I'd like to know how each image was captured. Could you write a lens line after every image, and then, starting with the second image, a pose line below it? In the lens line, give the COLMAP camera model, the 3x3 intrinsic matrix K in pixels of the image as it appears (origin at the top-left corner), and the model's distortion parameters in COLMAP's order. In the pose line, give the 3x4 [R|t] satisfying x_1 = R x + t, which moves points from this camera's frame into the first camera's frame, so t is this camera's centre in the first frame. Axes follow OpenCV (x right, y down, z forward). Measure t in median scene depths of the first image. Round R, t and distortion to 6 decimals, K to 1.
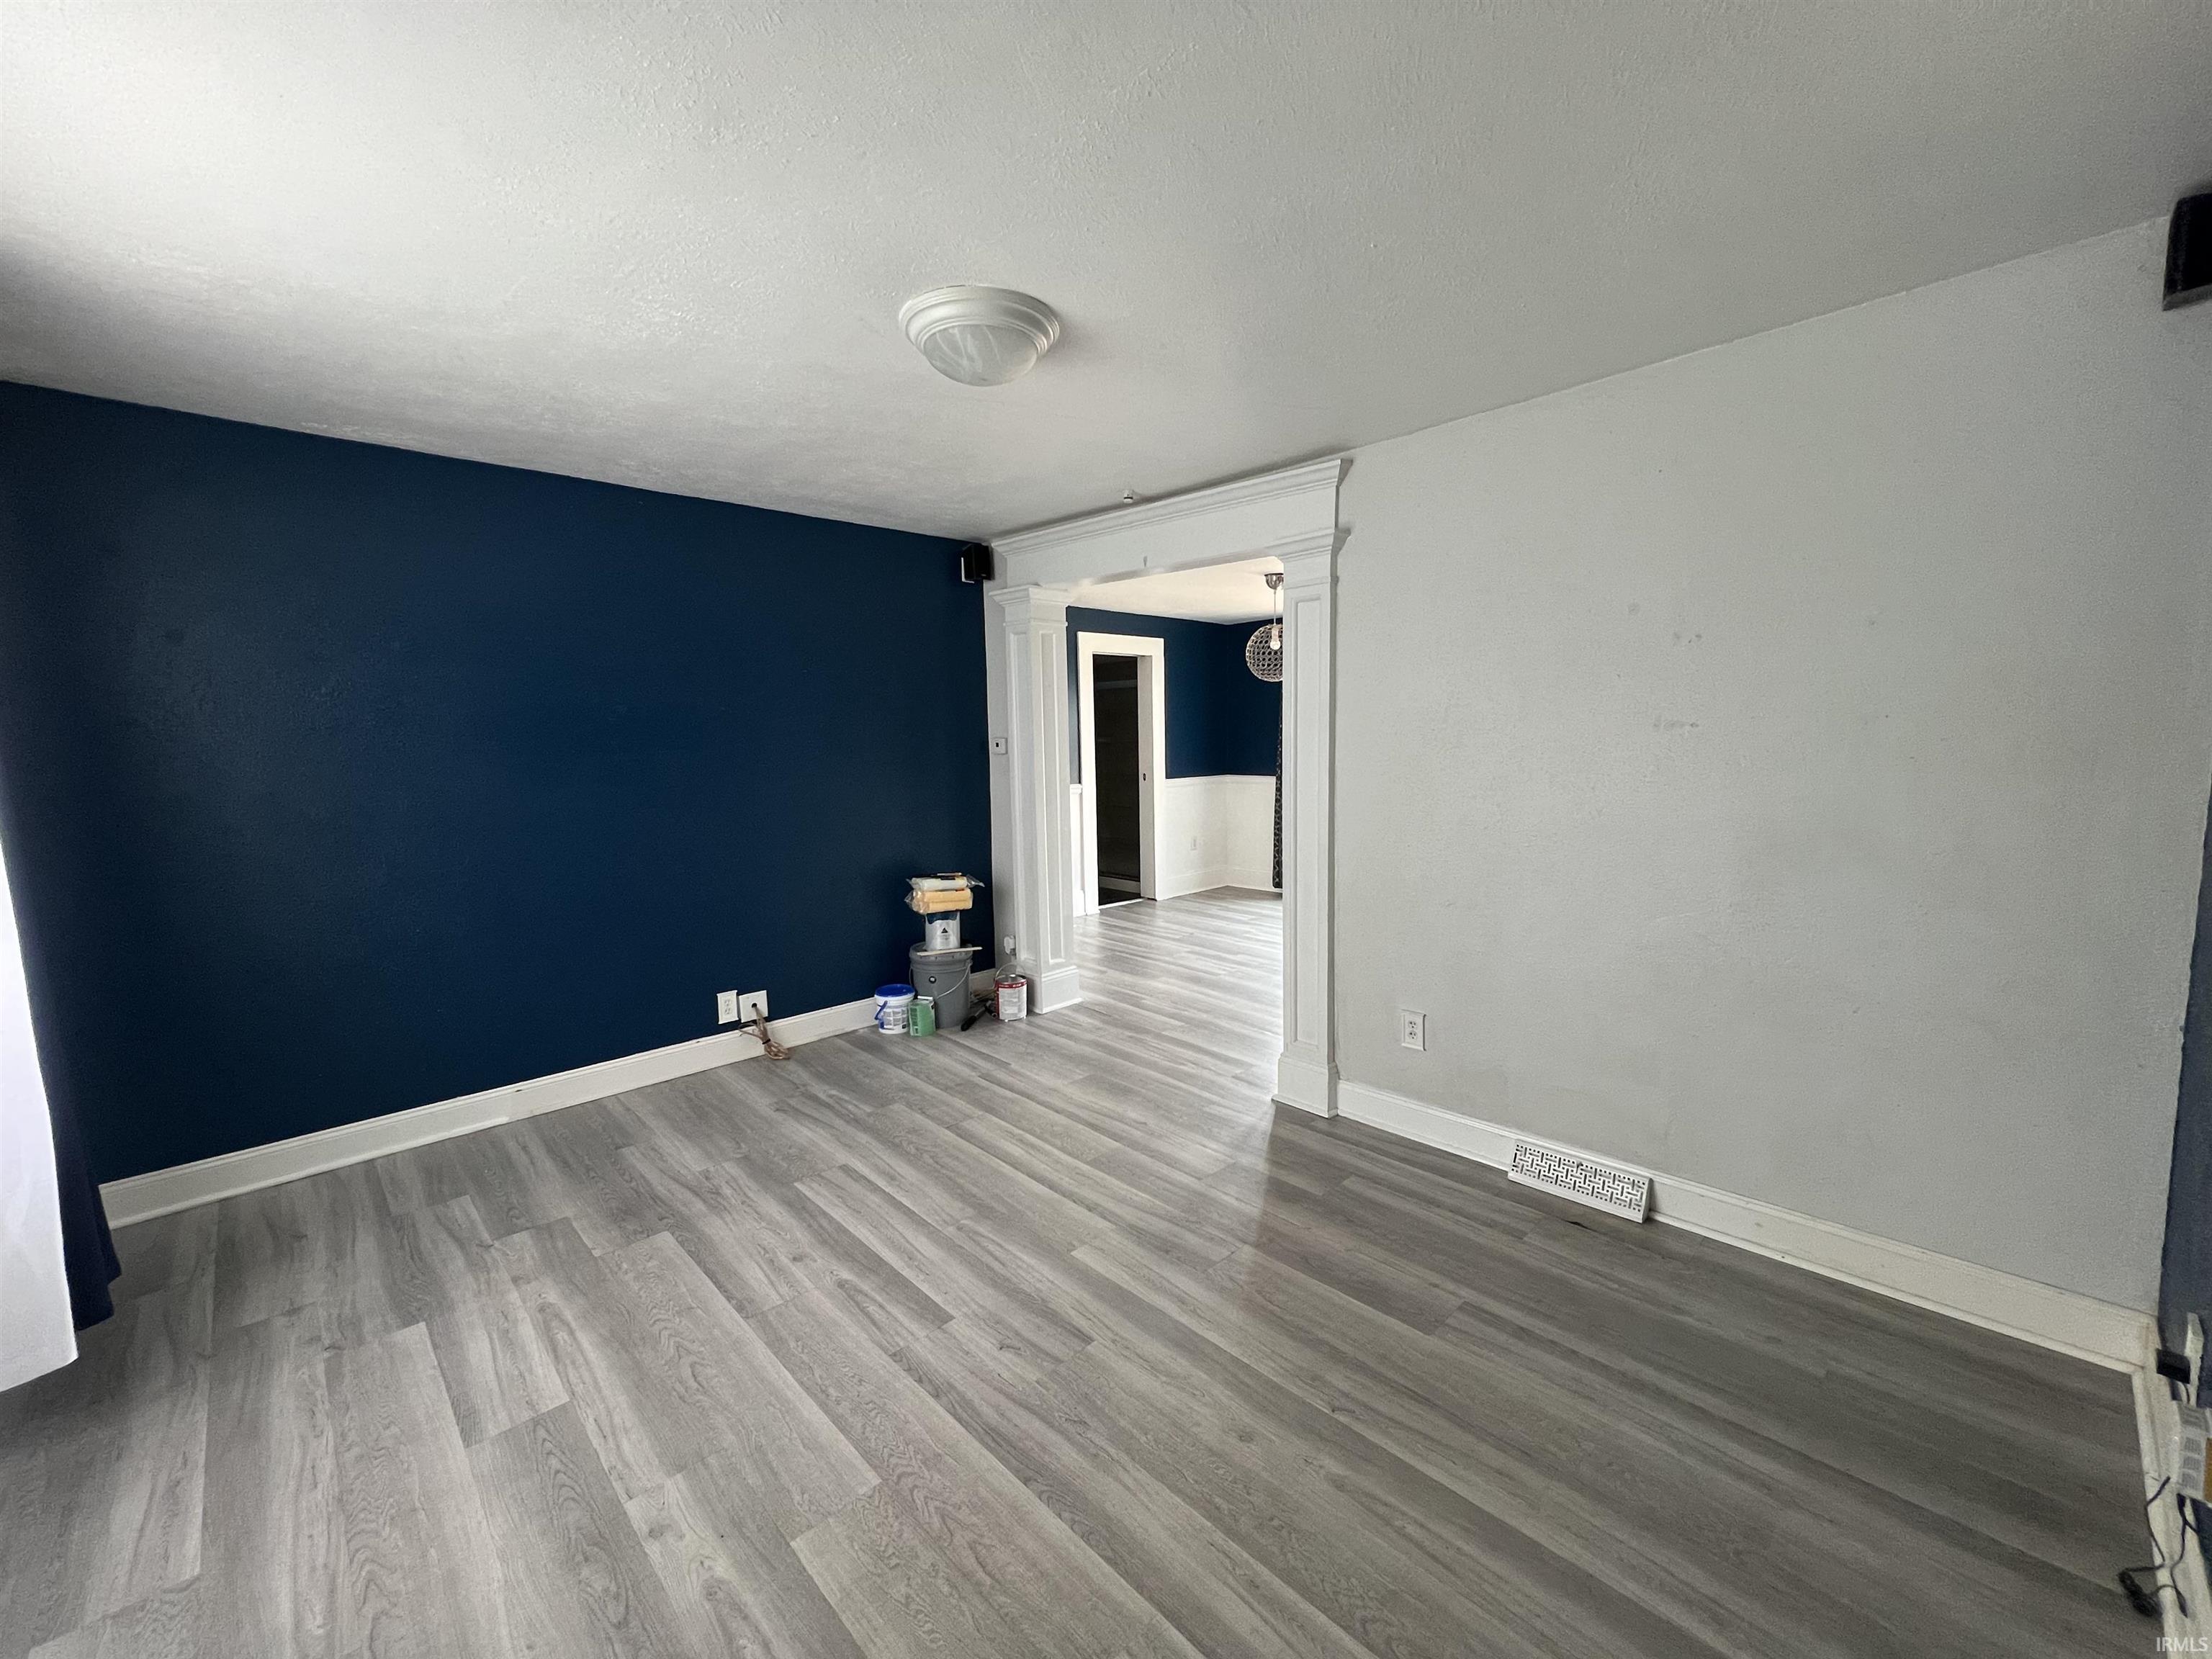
lens RADIAL K [[885.4, 0, 1108.3], [0, 885.4, 830.9], [0, 0, 1]] dist [0.001247, 0.000943]
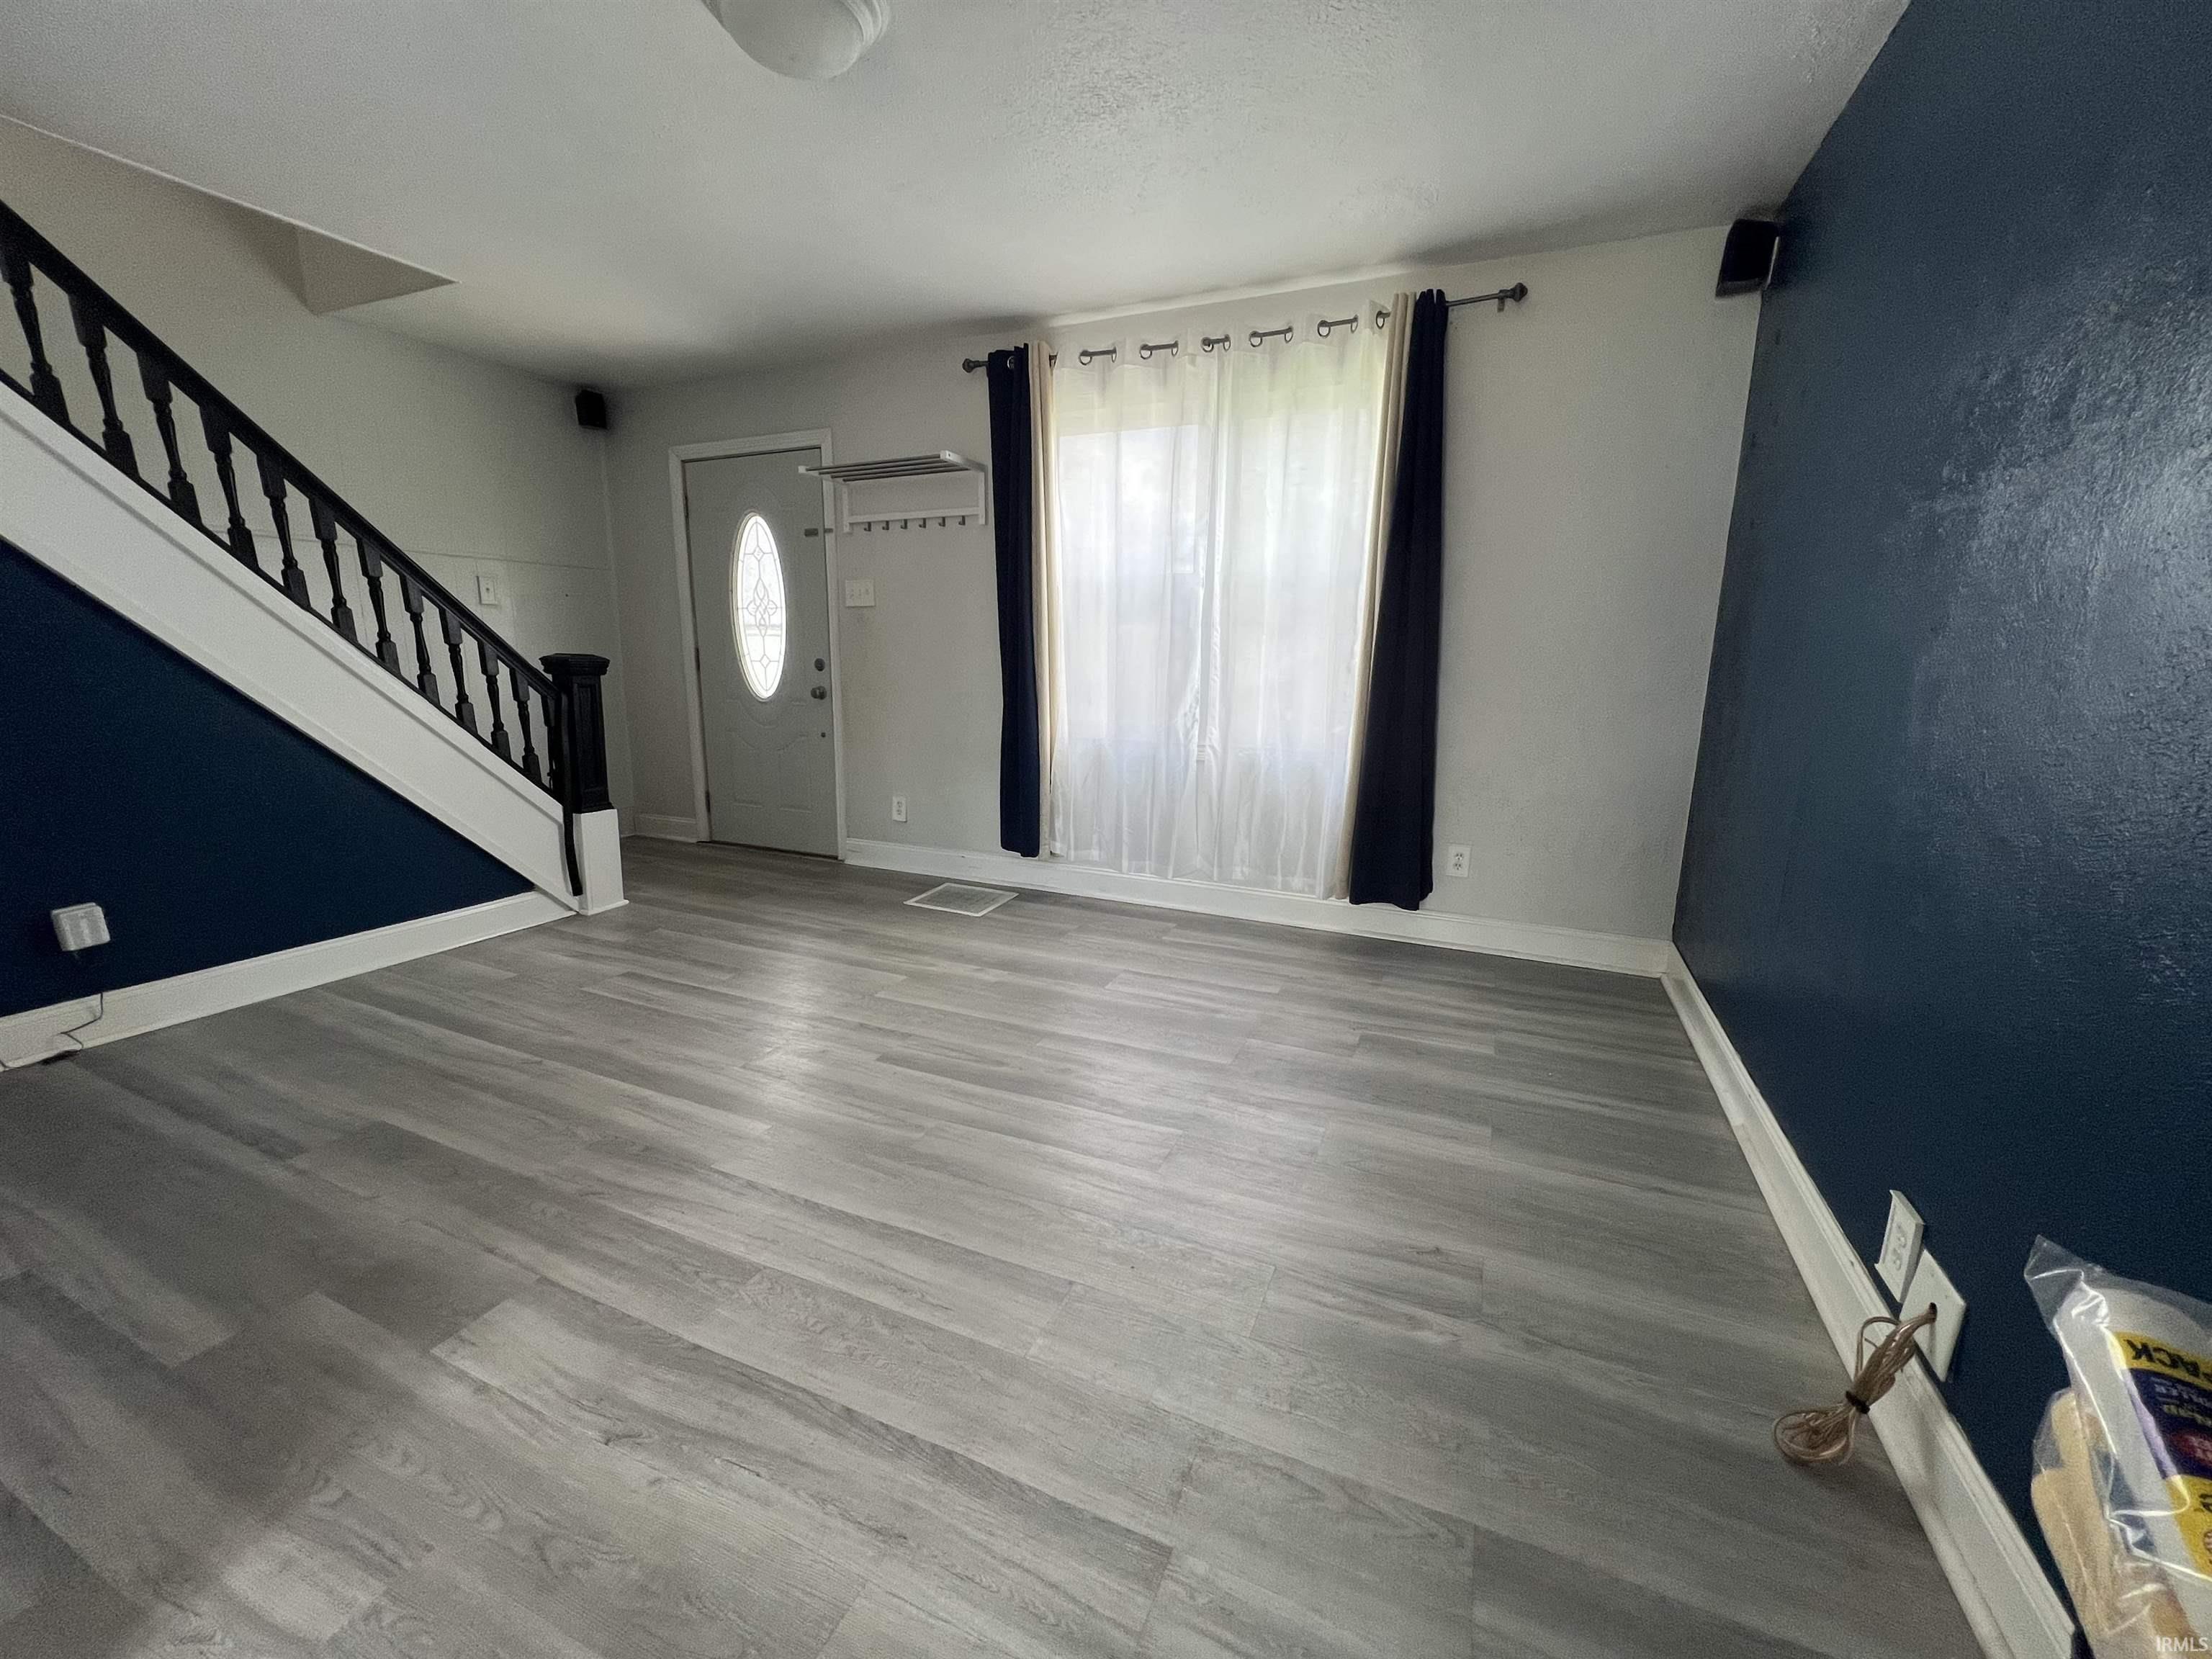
lens RADIAL K [[885.4, 0, 1102.9], [0, 885.4, 835.2], [0, 0, 1]] dist [0.001247, 0.000943]
pose [[-0.930593, 0.079534, -0.357311, -0.051890], [-0.037616, 0.950166, 0.309466, -0.063715], [0.364118, 0.301427, -0.881226, 1.619515]]
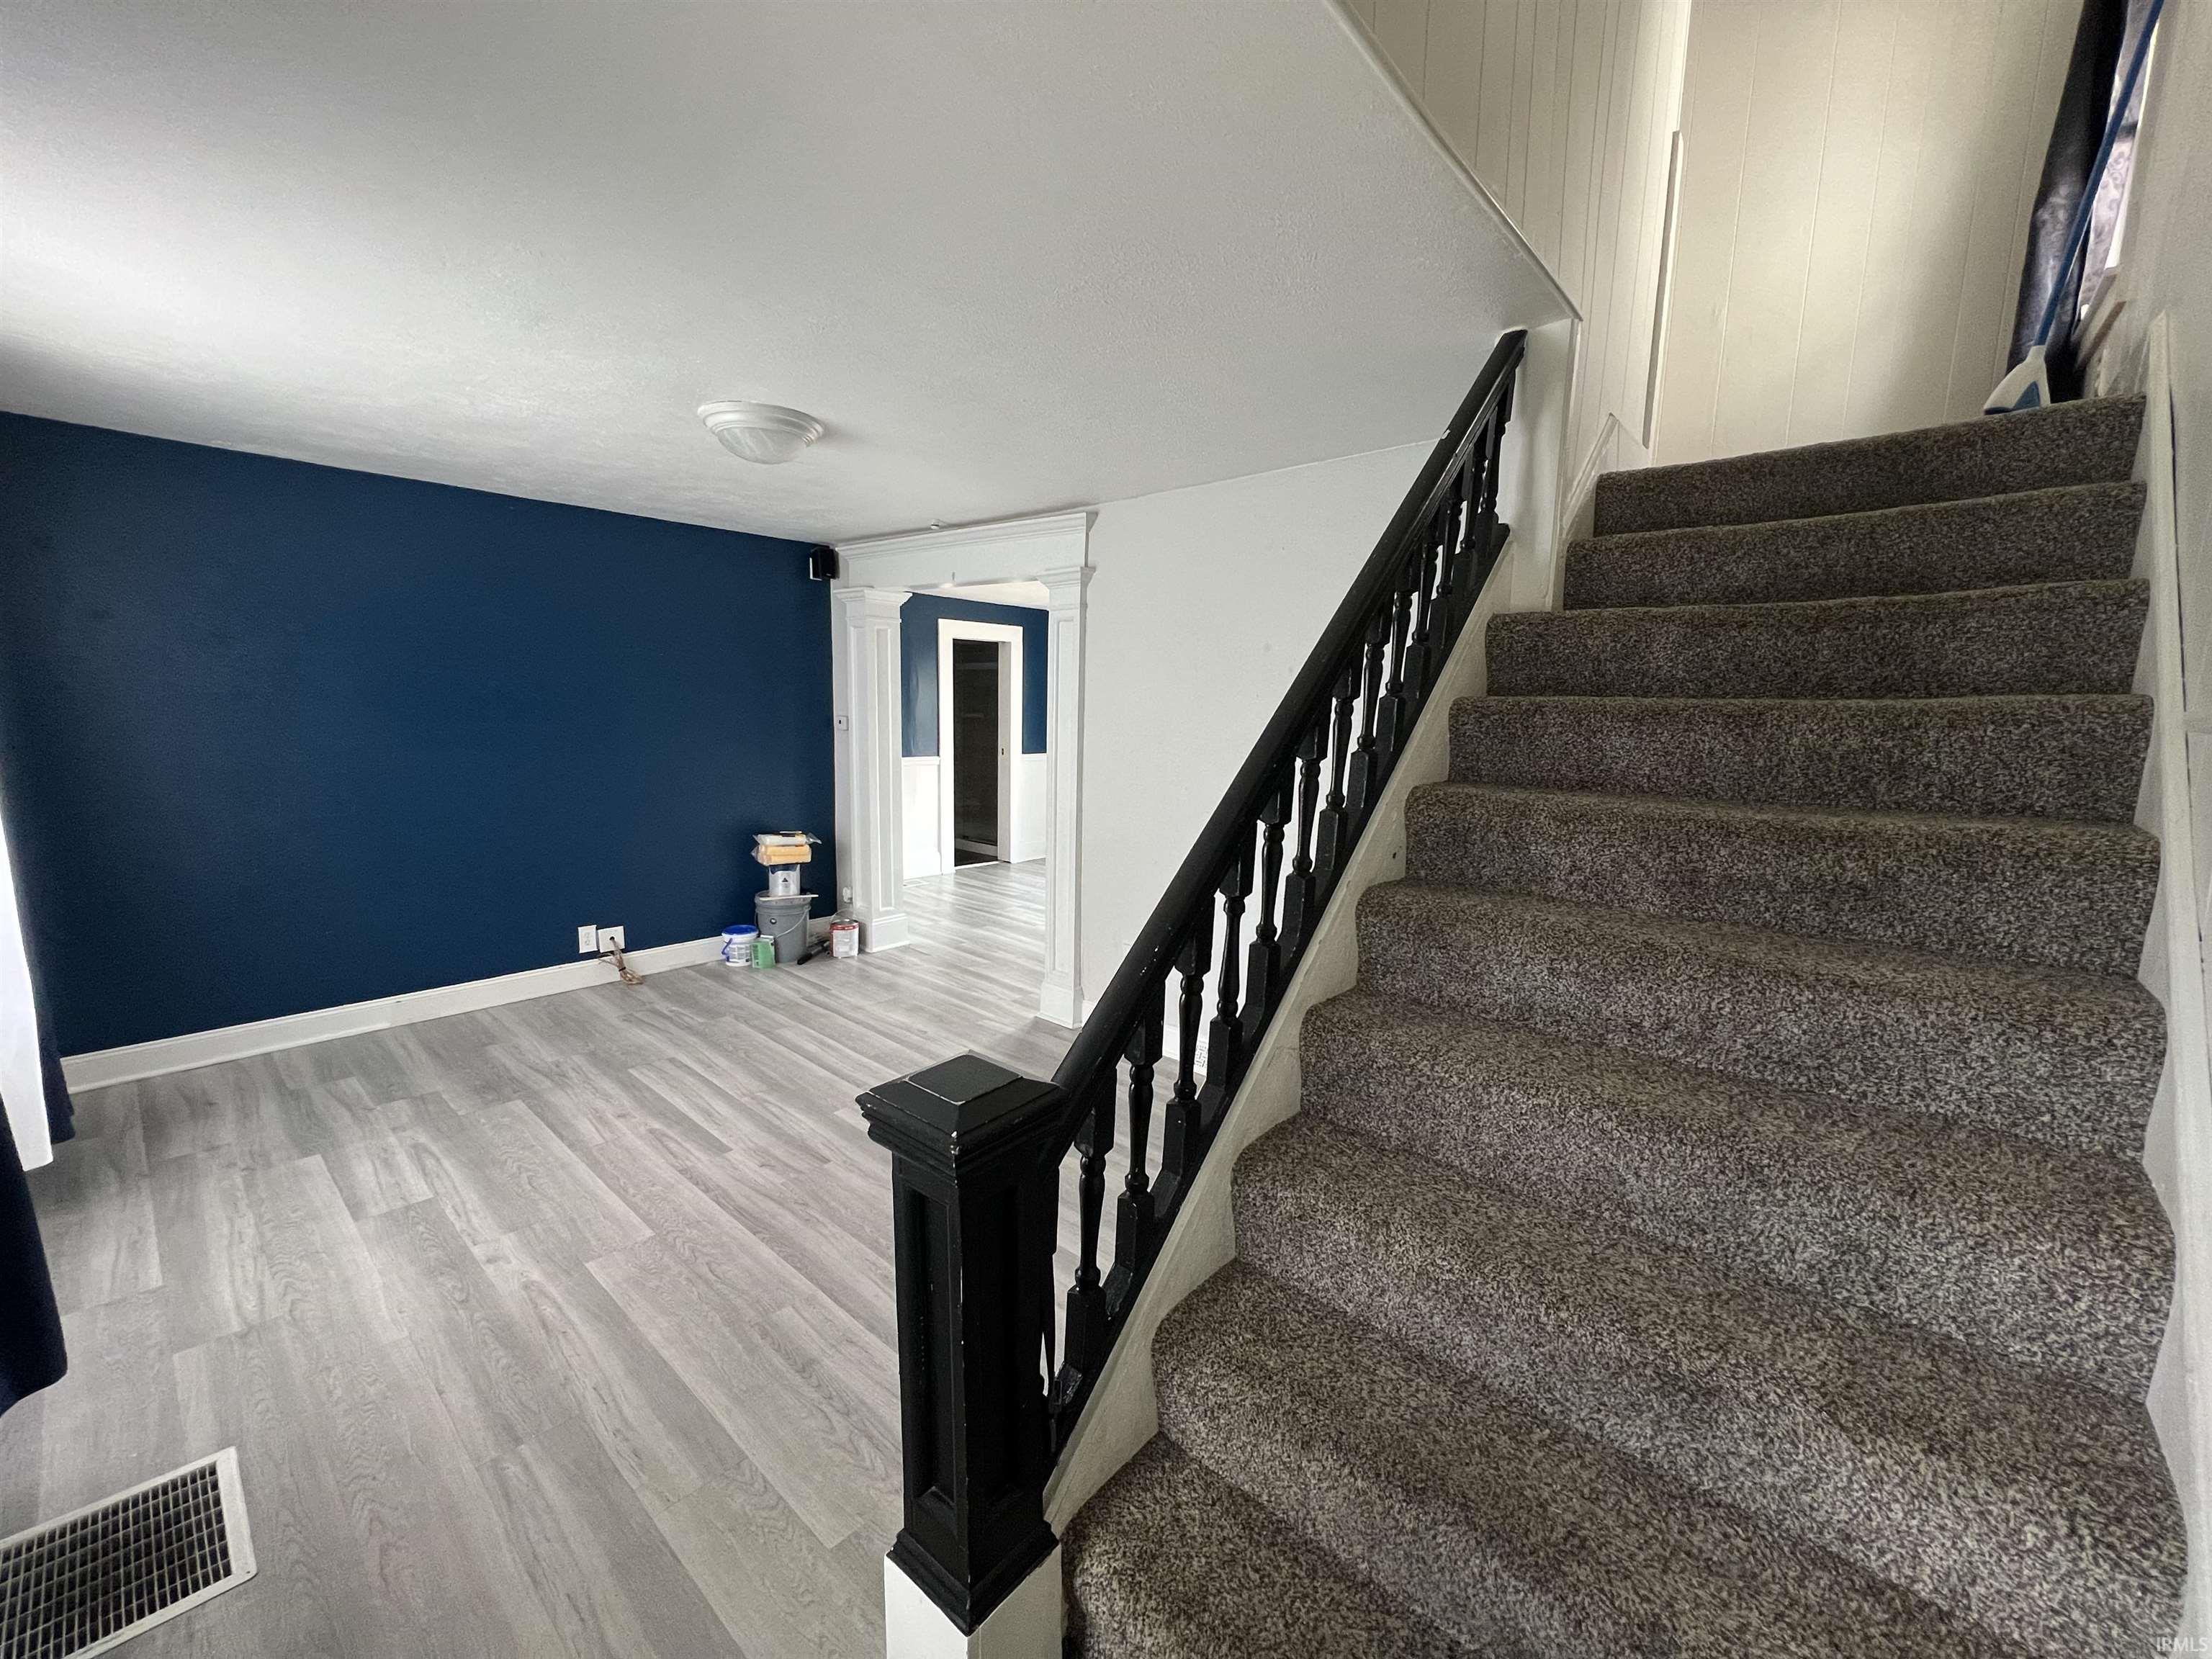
lens RADIAL K [[885.4, 0, 1104.9], [0, 885.4, 828.8], [0, 0, 1]] dist [0.001247, 0.000943]
pose [[0.996365, 0.025852, 0.081171, 0.223744], [-0.028407, 0.999132, 0.030476, -0.004956], [-0.080313, -0.032671, 0.996234, -0.322197]]
